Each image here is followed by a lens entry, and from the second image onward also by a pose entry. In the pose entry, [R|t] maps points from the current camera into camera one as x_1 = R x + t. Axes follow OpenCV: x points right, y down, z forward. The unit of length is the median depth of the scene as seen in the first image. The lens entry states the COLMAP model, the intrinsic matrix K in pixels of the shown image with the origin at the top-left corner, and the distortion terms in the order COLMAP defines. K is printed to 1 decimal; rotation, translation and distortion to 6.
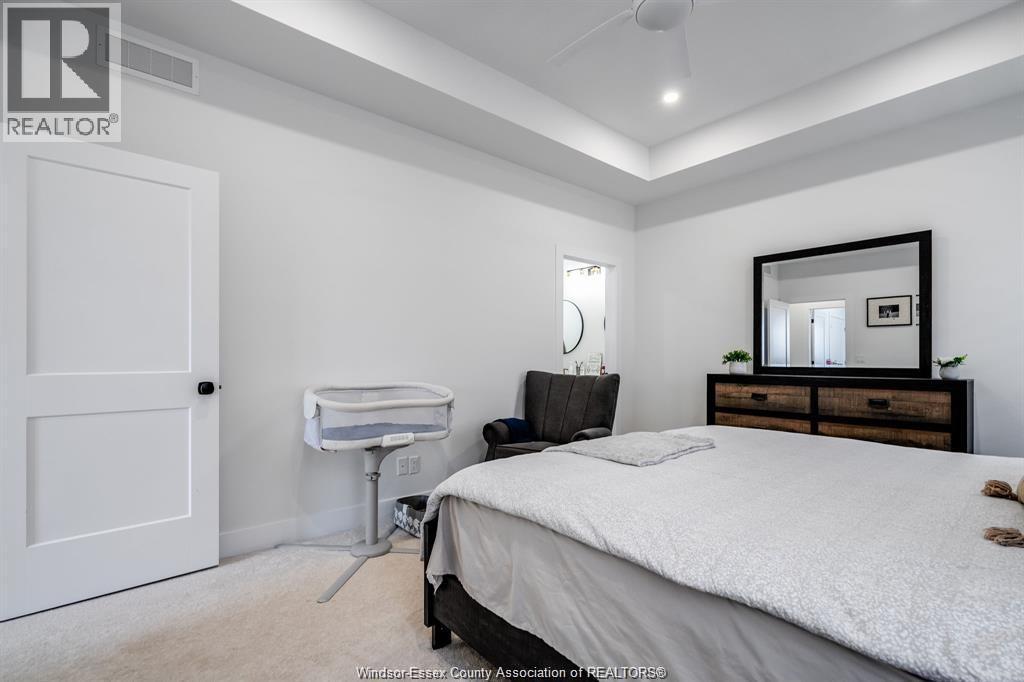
lens RADIAL K [[459.6, 0, 512.4], [0, 459.6, 361.0], [0, 0, 1]] dist [-0.000129, 0.000011]
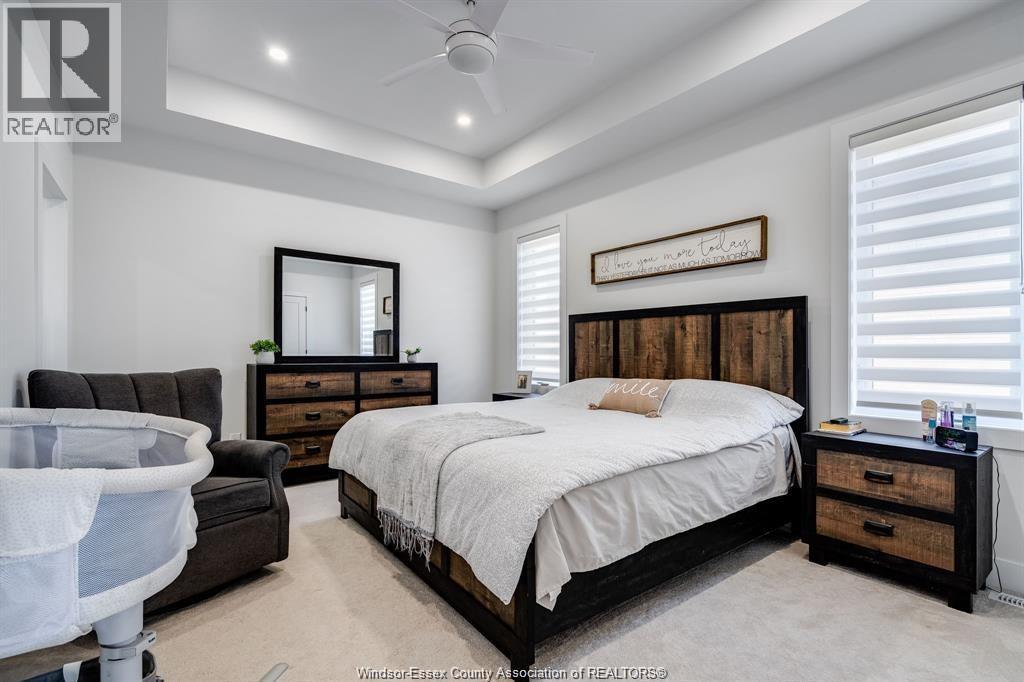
lens RADIAL K [[463.0, 0, 514.4], [0, 463.0, 350.0], [0, 0, 1]] dist [0.001001, 0.000793]
pose [[0.057925, -0.000802, 0.998321, -0.581726], [-0.003195, 0.999994, 0.000989, -0.005297], [-0.998316, -0.003247, 0.057922, 0.545128]]
